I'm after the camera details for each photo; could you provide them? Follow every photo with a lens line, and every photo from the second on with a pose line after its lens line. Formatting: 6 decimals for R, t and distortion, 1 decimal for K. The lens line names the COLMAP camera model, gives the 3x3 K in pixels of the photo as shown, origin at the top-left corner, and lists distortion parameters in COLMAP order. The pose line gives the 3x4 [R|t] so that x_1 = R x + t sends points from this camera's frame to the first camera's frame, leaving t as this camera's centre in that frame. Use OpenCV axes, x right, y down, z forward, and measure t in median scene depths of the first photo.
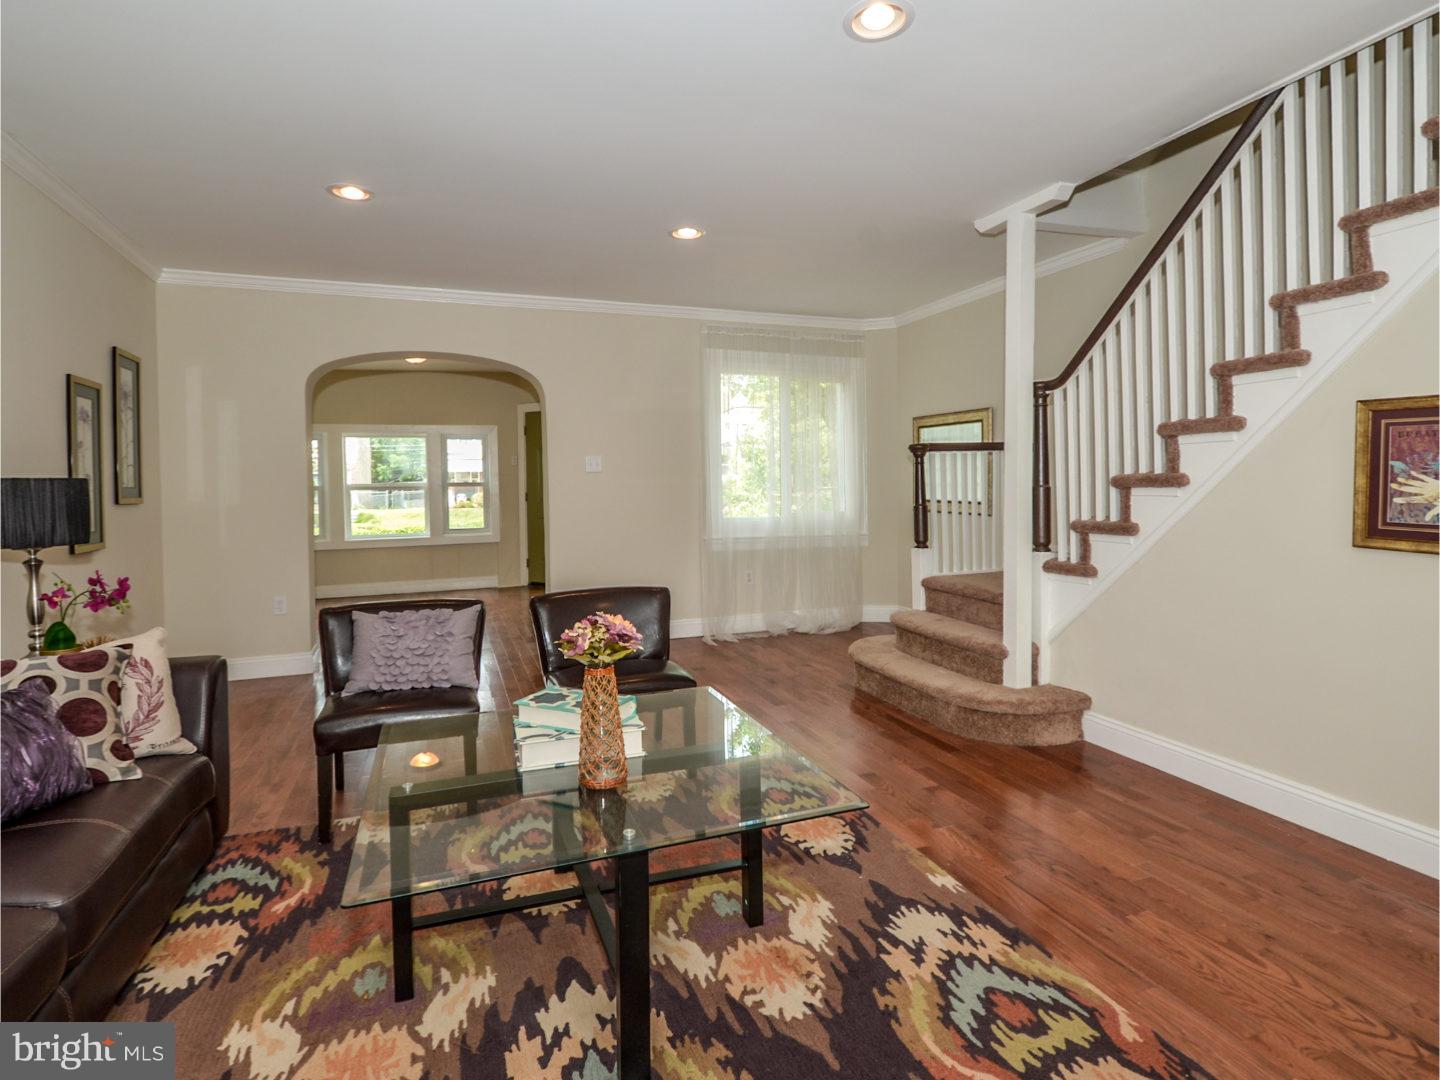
lens RADIAL K [[744.5, 0, 721.9], [0, 744.5, 498.2], [0, 0, 1]] dist [-0.001461, -0.001642]
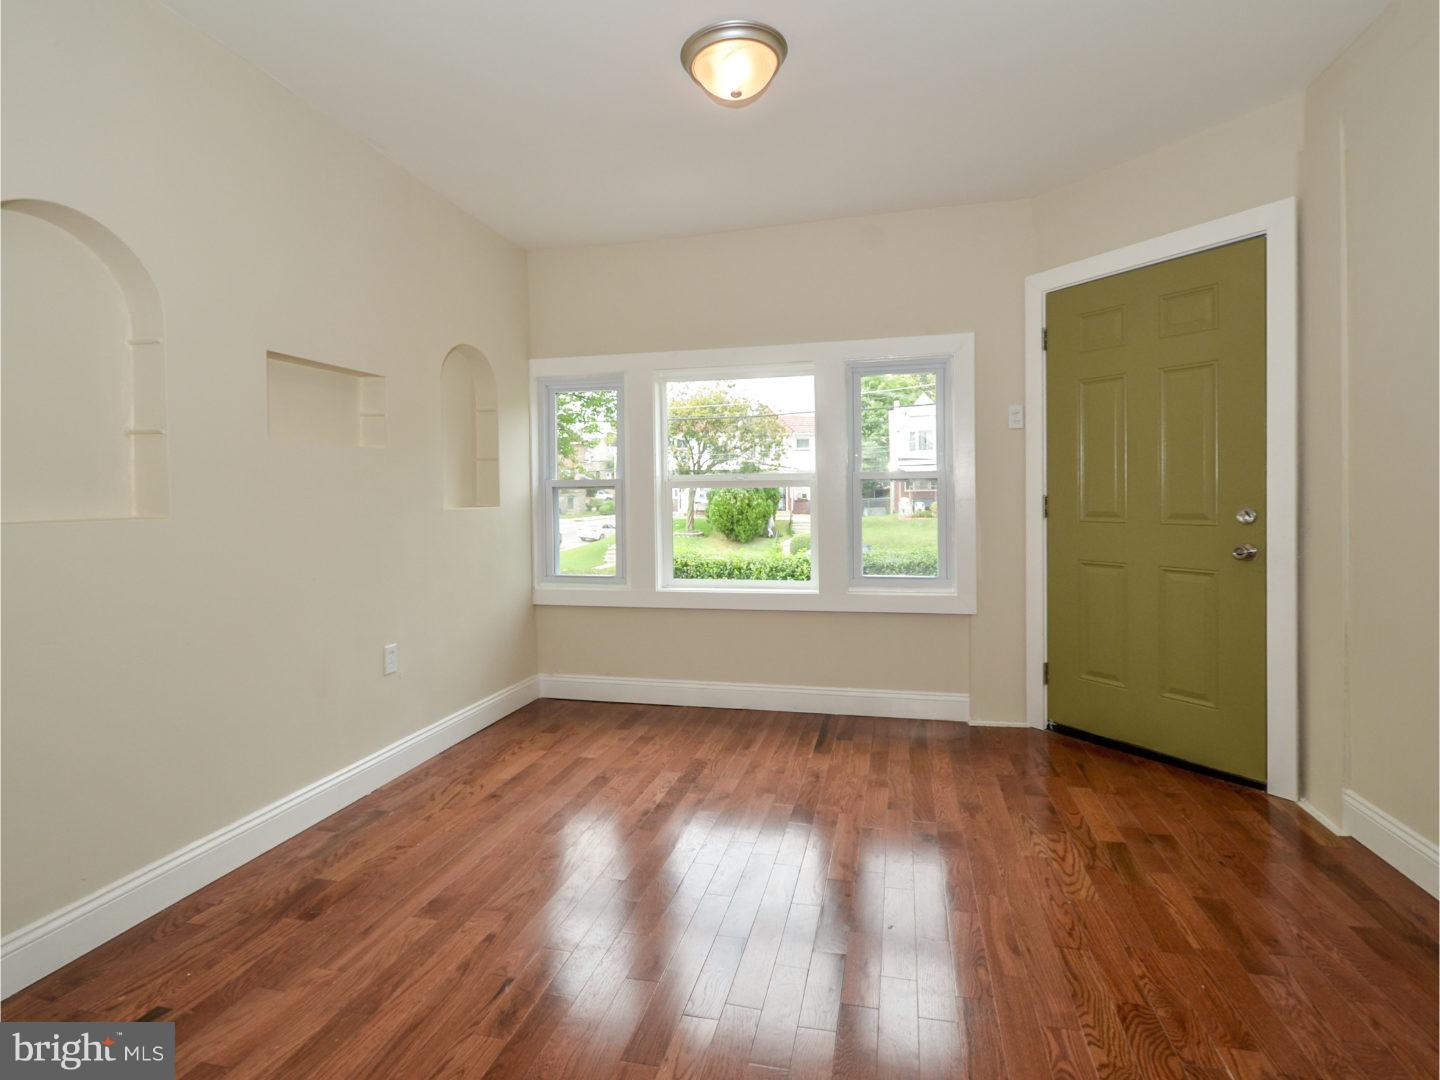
lens RADIAL K [[744.5, 0, 721.9], [0, 744.5, 498.2], [0, 0, 1]] dist [-0.001461, -0.001642]
pose [[0.826279, 0.007660, -0.563209, -0.651069], [-0.014664, 0.999861, -0.007914, -0.005118], [0.563070, 0.014798, 0.826276, 2.057806]]
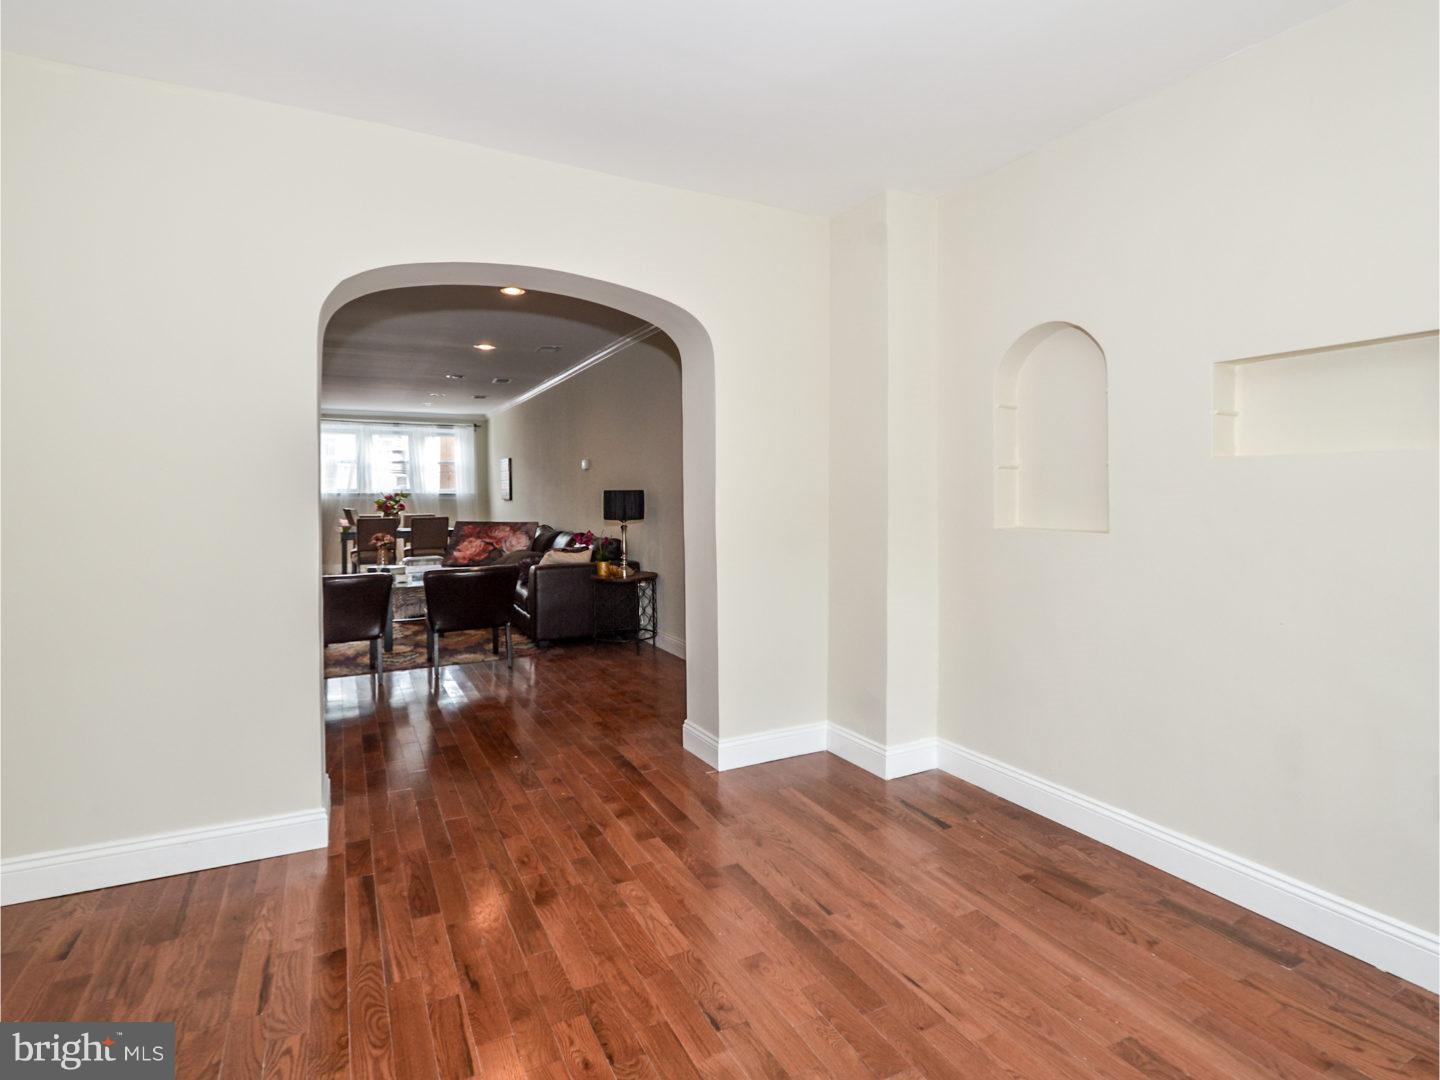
lens RADIAL K [[763.5, 0, 723.6], [0, 763.5, 493.6], [0, 0, 1]] dist [-0.001249, -0.001116]
pose [[-0.994343, 0.022448, -0.103821, -0.999748], [0.019776, 0.999448, 0.026691, -0.072768], [0.104362, 0.024487, -0.994238, 3.392376]]
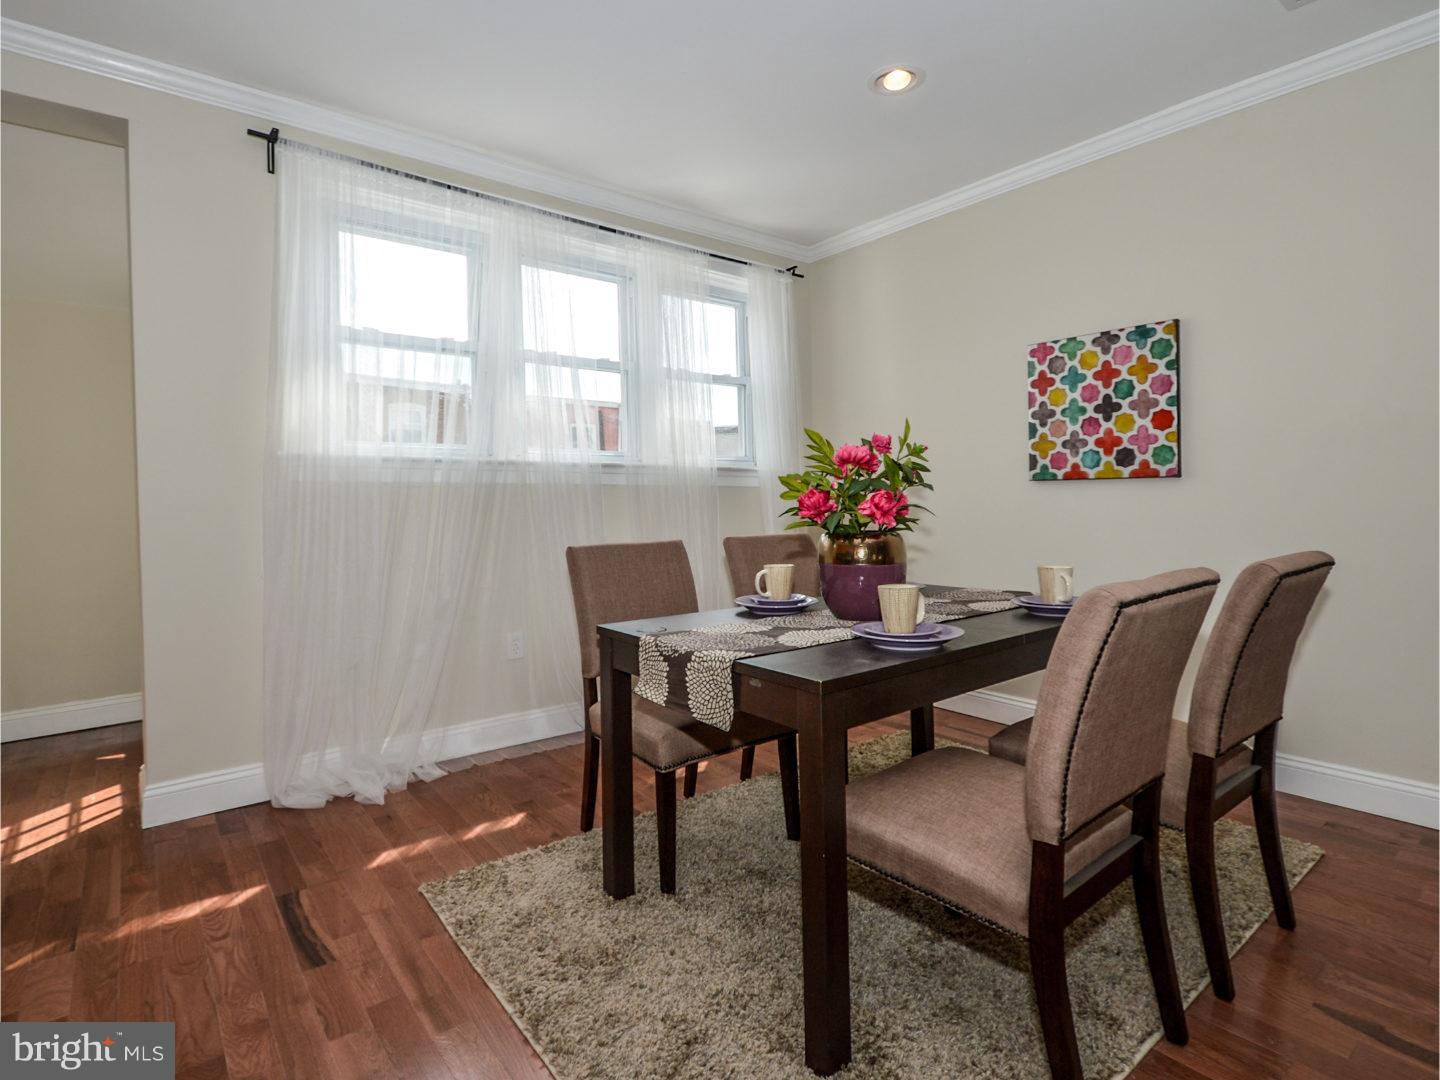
lens RADIAL K [[754.3, 0, 720.9], [0, 754.3, 497.2], [0, 0, 1]] dist [0.001449, -0.000691]
pose [[-0.950560, 0.032242, -0.308863, 0.804499], [0.024429, 0.999277, 0.029130, 0.039201], [0.309579, 0.020145, -0.950660, -0.225387]]
